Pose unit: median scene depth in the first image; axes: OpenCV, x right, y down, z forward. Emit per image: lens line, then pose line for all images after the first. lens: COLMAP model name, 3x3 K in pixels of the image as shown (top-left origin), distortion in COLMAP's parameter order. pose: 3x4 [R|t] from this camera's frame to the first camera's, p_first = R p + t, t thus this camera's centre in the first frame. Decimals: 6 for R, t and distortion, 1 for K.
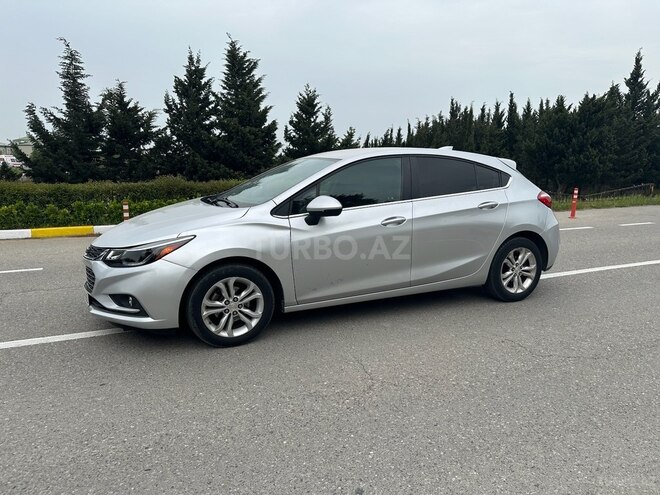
lens RADIAL K [[453.1, 0, 332.1], [0, 453.1, 257.7], [0, 0, 1]] dist [0.071910, -0.093530]
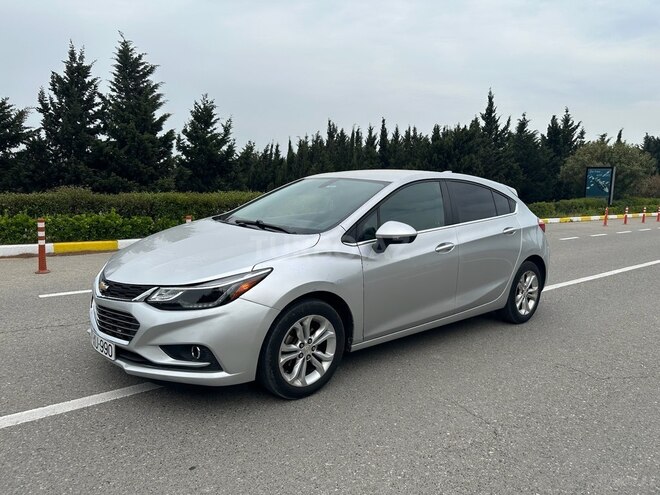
lens RADIAL K [[456.7, 0, 330.6], [0, 456.7, 253.5], [0, 0, 1]] dist [0.054842, -0.076210]
pose [[0.959506, -0.008032, 0.281575, -0.316278], [0.019730, 0.999055, -0.038733, -0.029733], [-0.280998, 0.042720, 0.958757, 0.116411]]
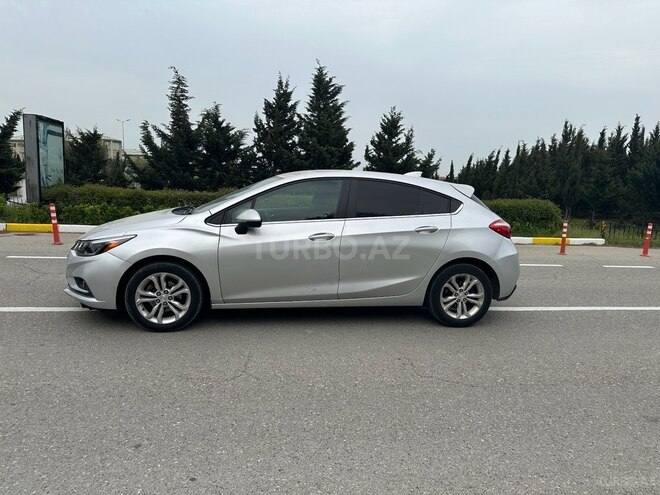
lens RADIAL K [[453.1, 0, 332.1], [0, 453.1, 257.7], [0, 0, 1]] dist [0.071910, -0.093530]
pose [[0.969635, 0.083895, -0.229717, 0.354398], [-0.092777, 0.995290, -0.028125, -0.002215], [0.226276, 0.048583, 0.972851, -0.042814]]
